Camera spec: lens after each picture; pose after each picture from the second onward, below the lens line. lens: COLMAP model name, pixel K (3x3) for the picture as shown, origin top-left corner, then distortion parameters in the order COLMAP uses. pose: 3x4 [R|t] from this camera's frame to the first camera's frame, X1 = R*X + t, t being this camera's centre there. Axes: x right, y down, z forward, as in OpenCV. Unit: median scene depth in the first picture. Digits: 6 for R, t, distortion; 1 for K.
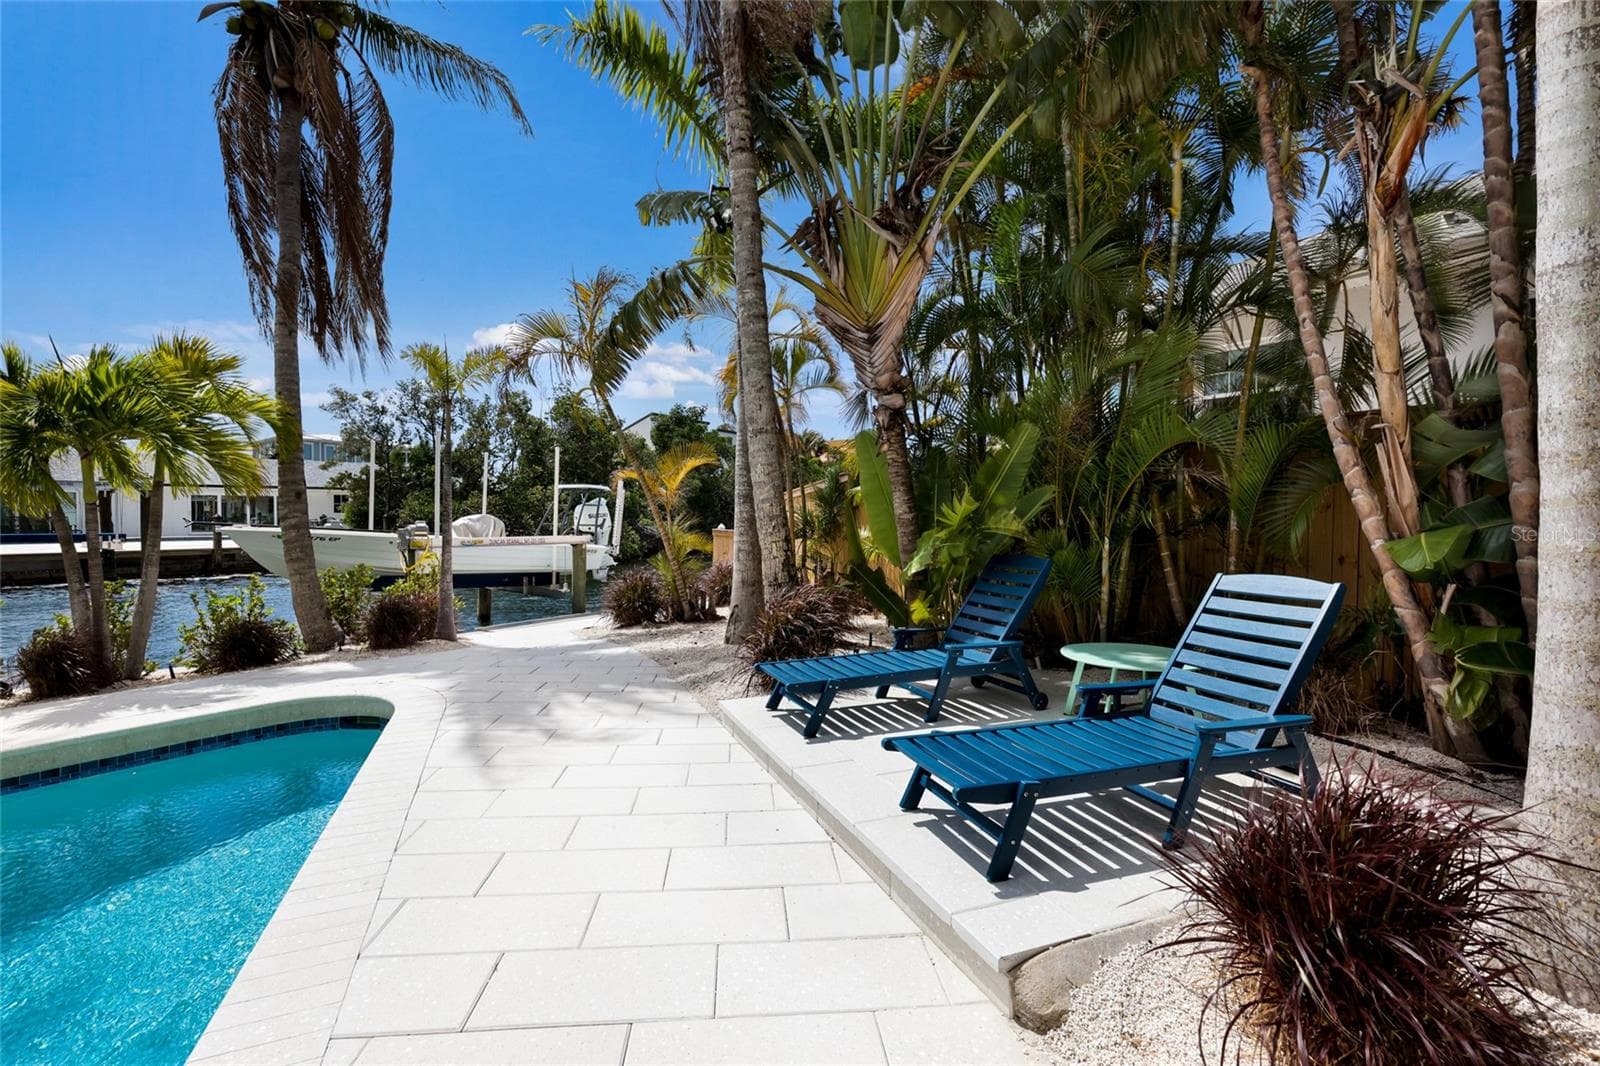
lens RADIAL K [[680.1, 0, 800.0], [0, 680.1, 533.0], [0, 0, 1]] dist [0.002914, 0.000012]
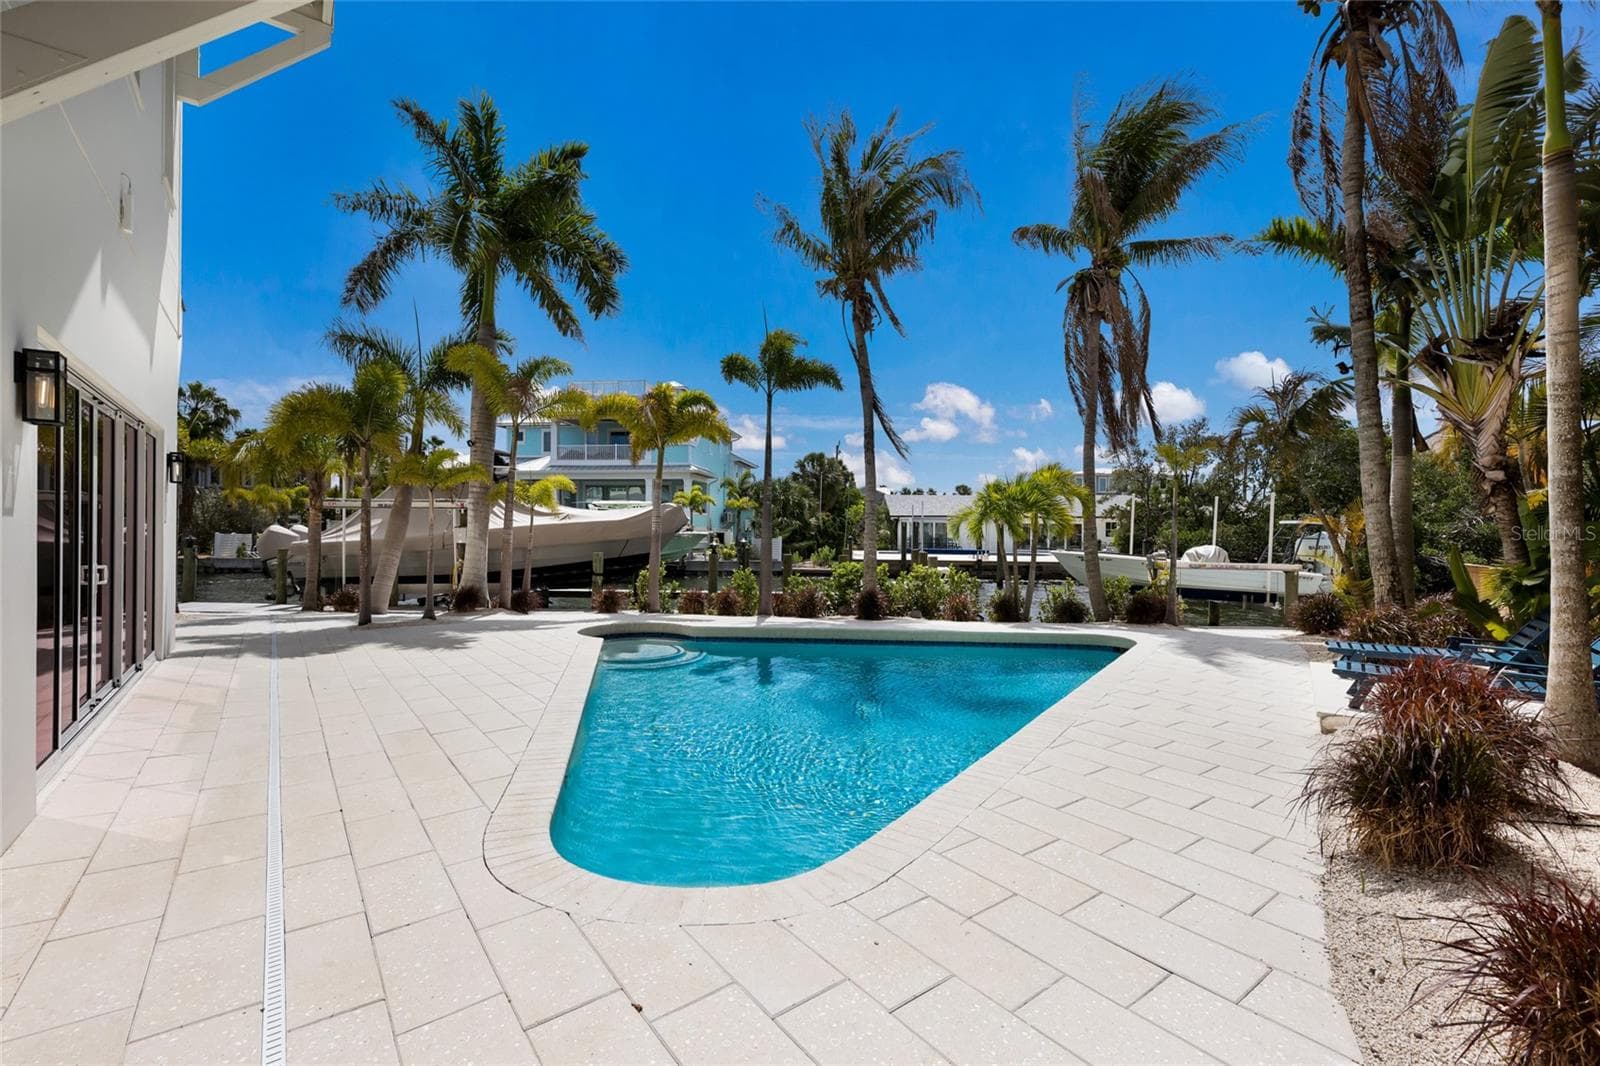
lens RADIAL K [[680.1, 0, 800.0], [0, 680.1, 533.0], [0, 0, 1]] dist [0.002914, 0.000012]
pose [[0.524145, 0.007323, -0.851597, 0.222222], [-0.033653, 0.999360, -0.012120, -0.007080], [0.850964, 0.035011, 0.524056, -0.343858]]
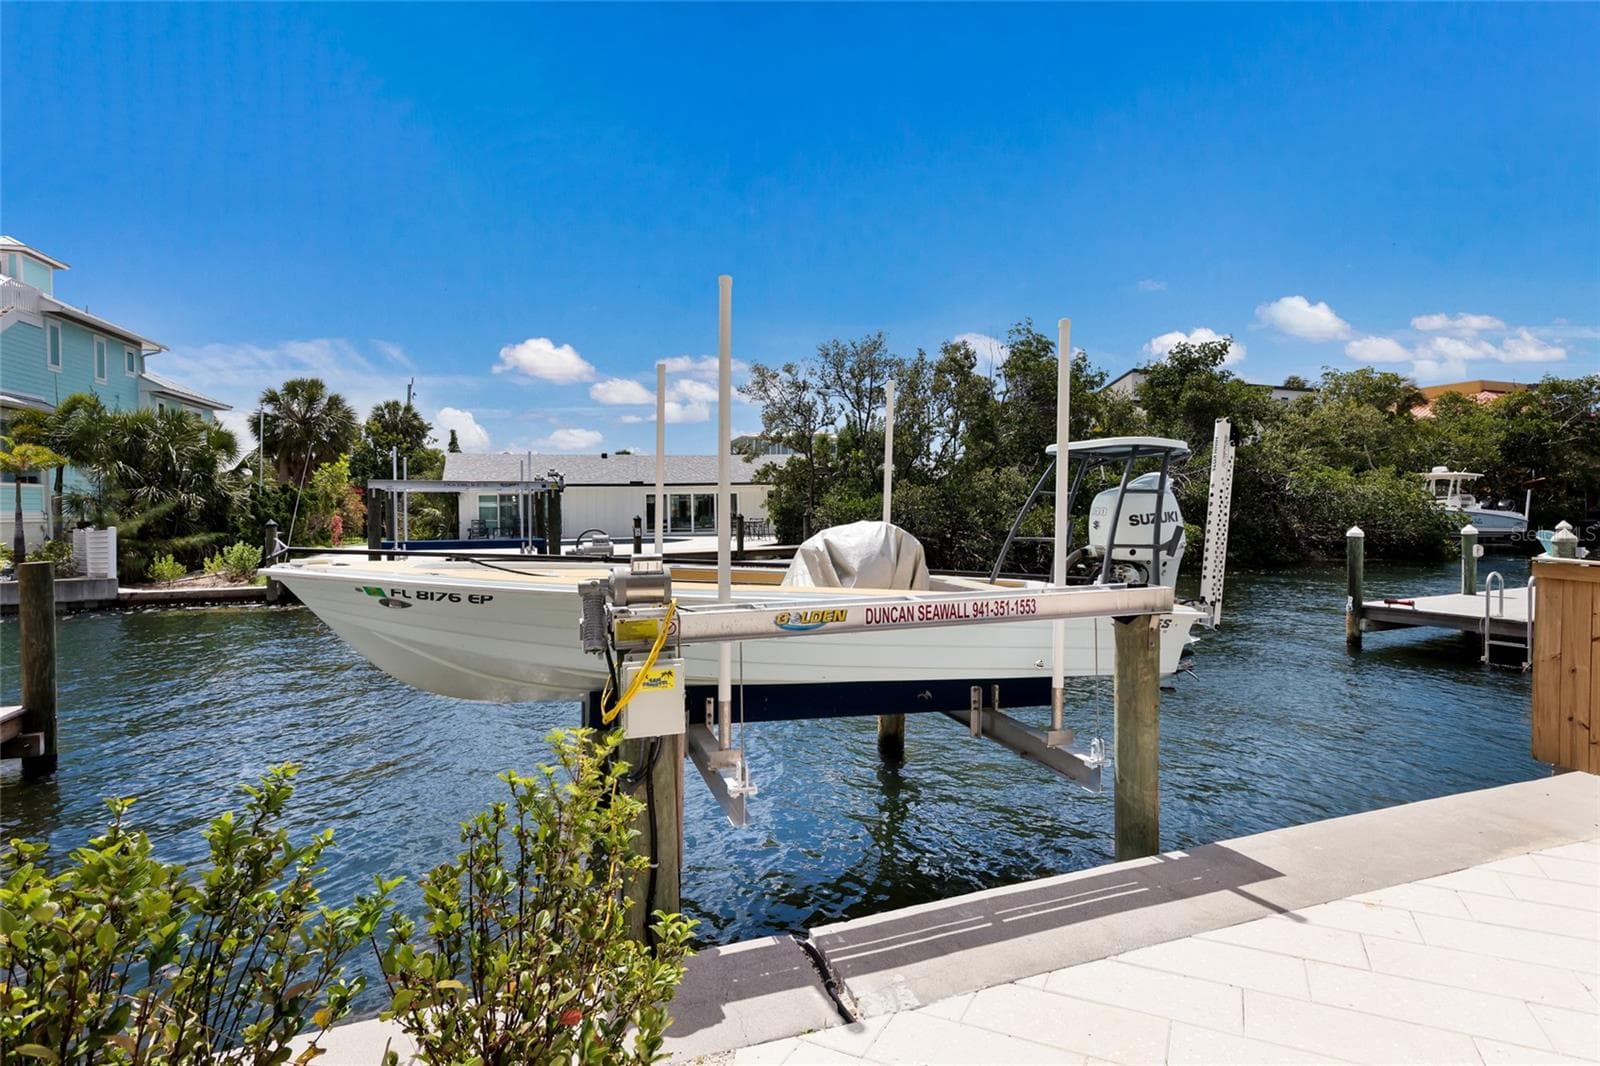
lens RADIAL K [[754.7, 0, 782.5], [0, 754.7, 520.5], [0, 0, 1]] dist [0.000464, 0.000015]
pose [[0.809471, -0.005723, -0.587132, -0.221050], [0.000684, 0.999961, -0.008804, -0.021194], [0.587159, 0.006725, 0.809444, 0.542981]]
